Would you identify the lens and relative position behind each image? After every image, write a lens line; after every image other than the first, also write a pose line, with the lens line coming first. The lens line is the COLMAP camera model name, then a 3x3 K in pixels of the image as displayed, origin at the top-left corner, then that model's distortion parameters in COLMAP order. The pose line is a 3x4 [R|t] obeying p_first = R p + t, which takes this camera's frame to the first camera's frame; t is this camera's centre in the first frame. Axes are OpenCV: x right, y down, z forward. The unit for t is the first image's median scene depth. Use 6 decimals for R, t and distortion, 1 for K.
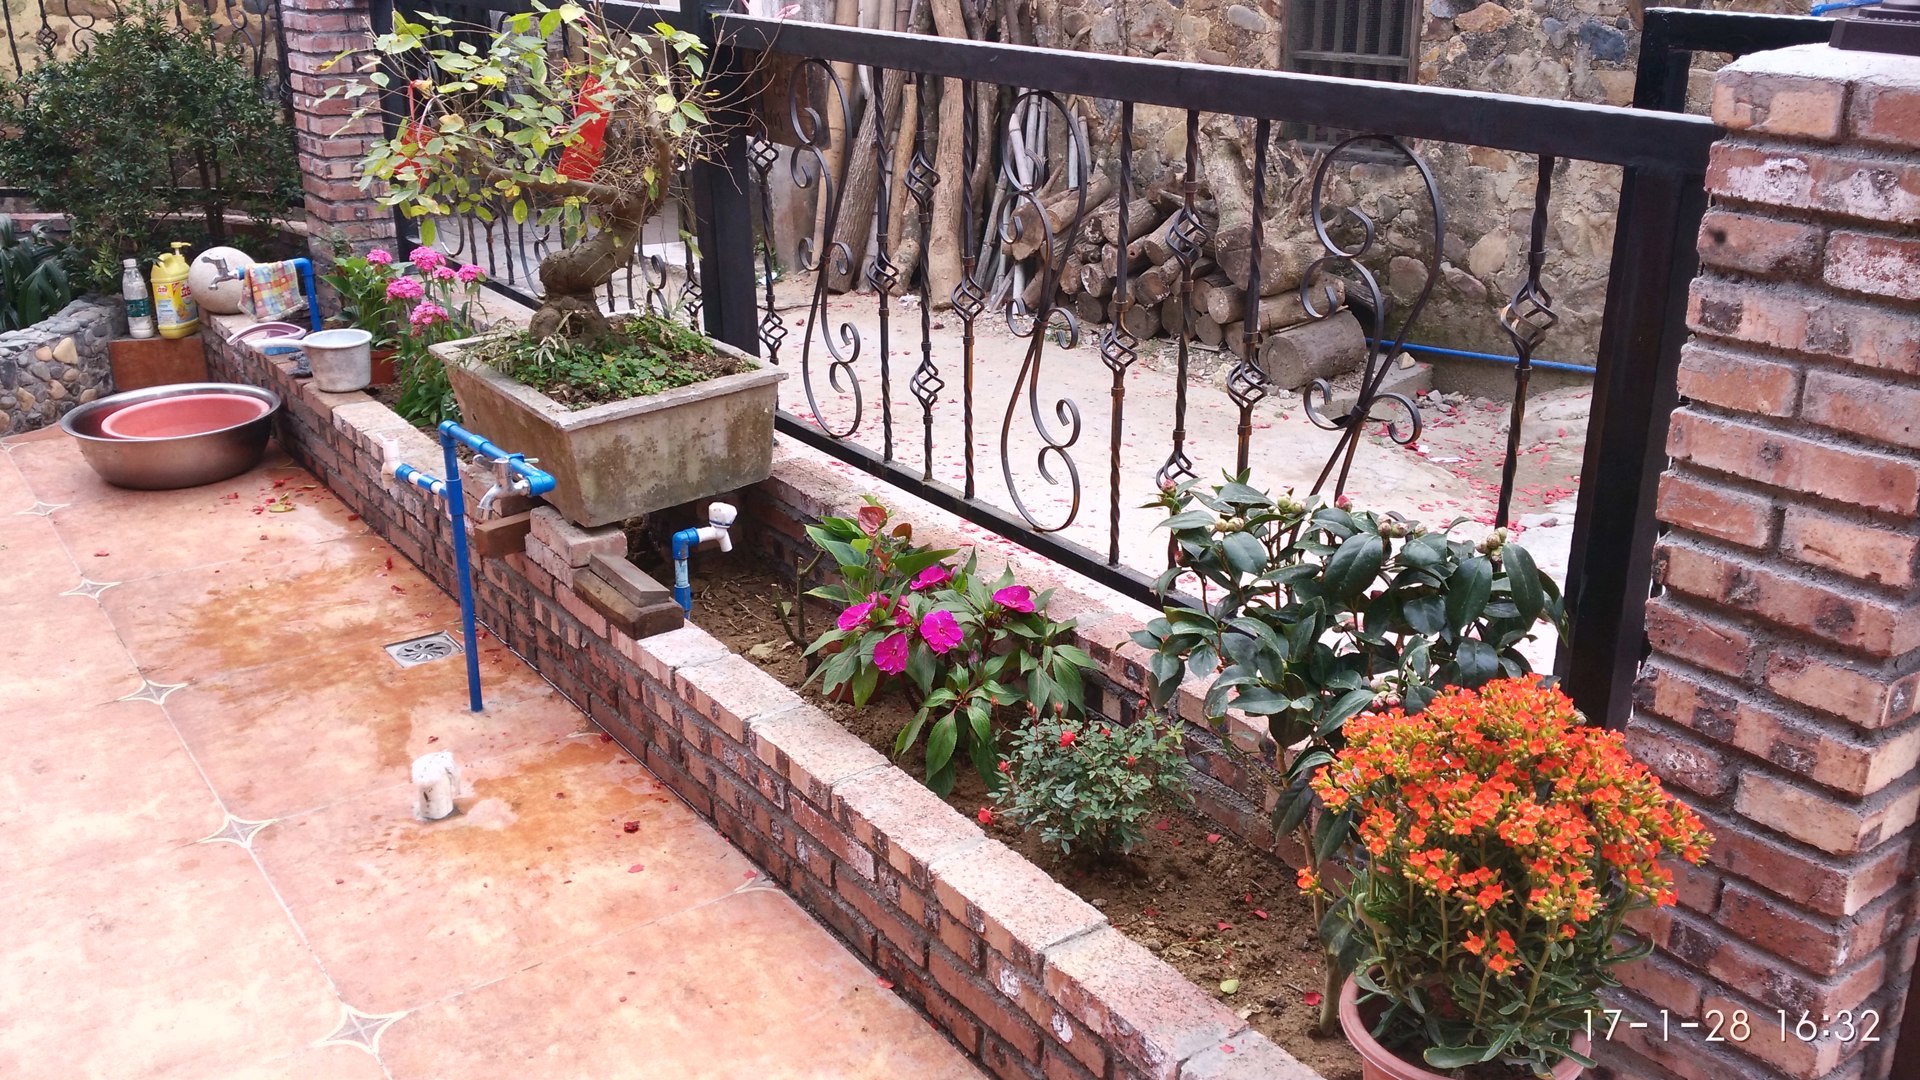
lens RADIAL K [[1692.0, 0, 970.5], [0, 1692.0, 530.2], [0, 0, 1]] dist [0.124945, -0.233068]
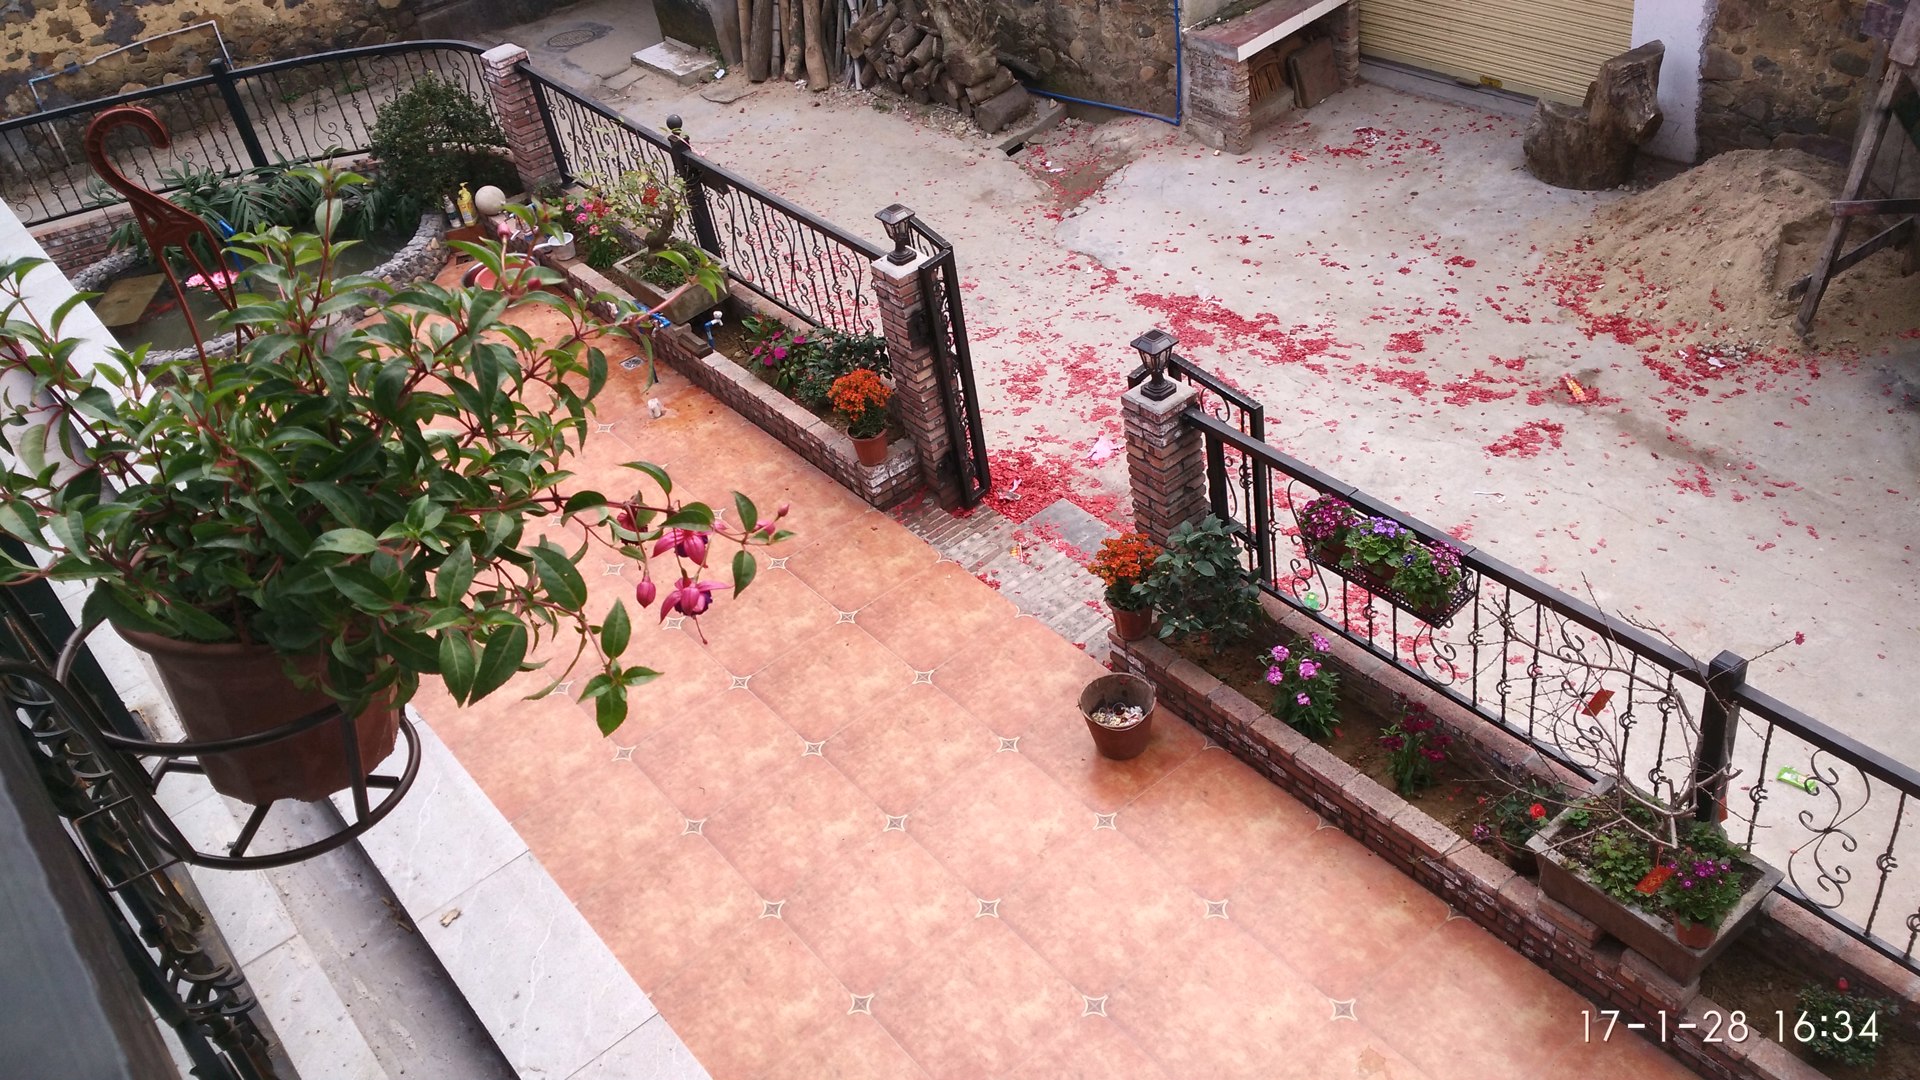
lens RADIAL K [[1664.4, 0, 960.0], [0, 1664.4, 540.0], [0, 0, 1]] dist [0.056533, -0.196960]
pose [[0.987164, -0.148205, -0.059513, 0.255975], [0.159185, 0.943186, 0.291651, -0.268796], [0.012907, -0.297381, 0.954672, -1.270759]]
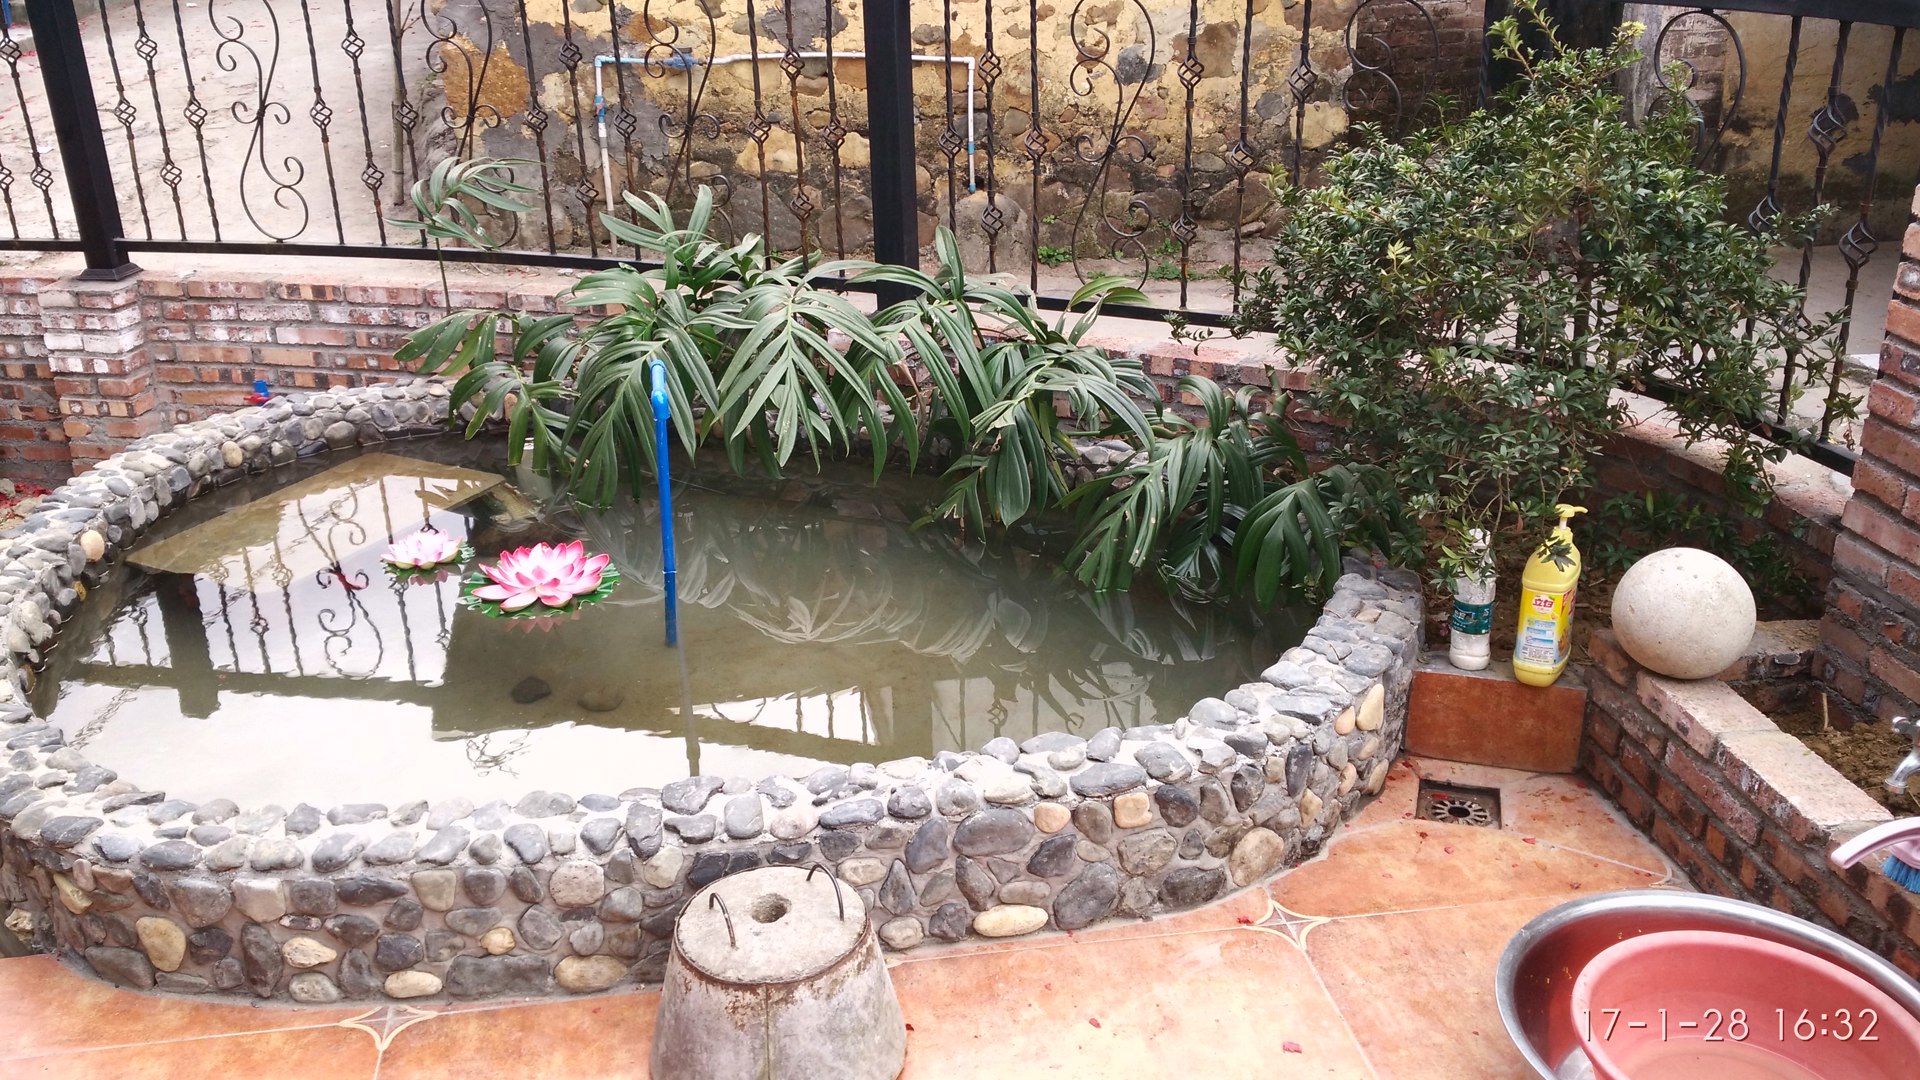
lens RADIAL K [[1692.0, 0, 970.5], [0, 1692.0, 530.2], [0, 0, 1]] dist [0.124945, -0.233068]
pose [[0.900276, 0.152400, -0.407771, -0.419635], [-0.139294, 0.988318, 0.061840, -0.171220], [0.412432, 0.001127, 0.910987, 0.450905]]
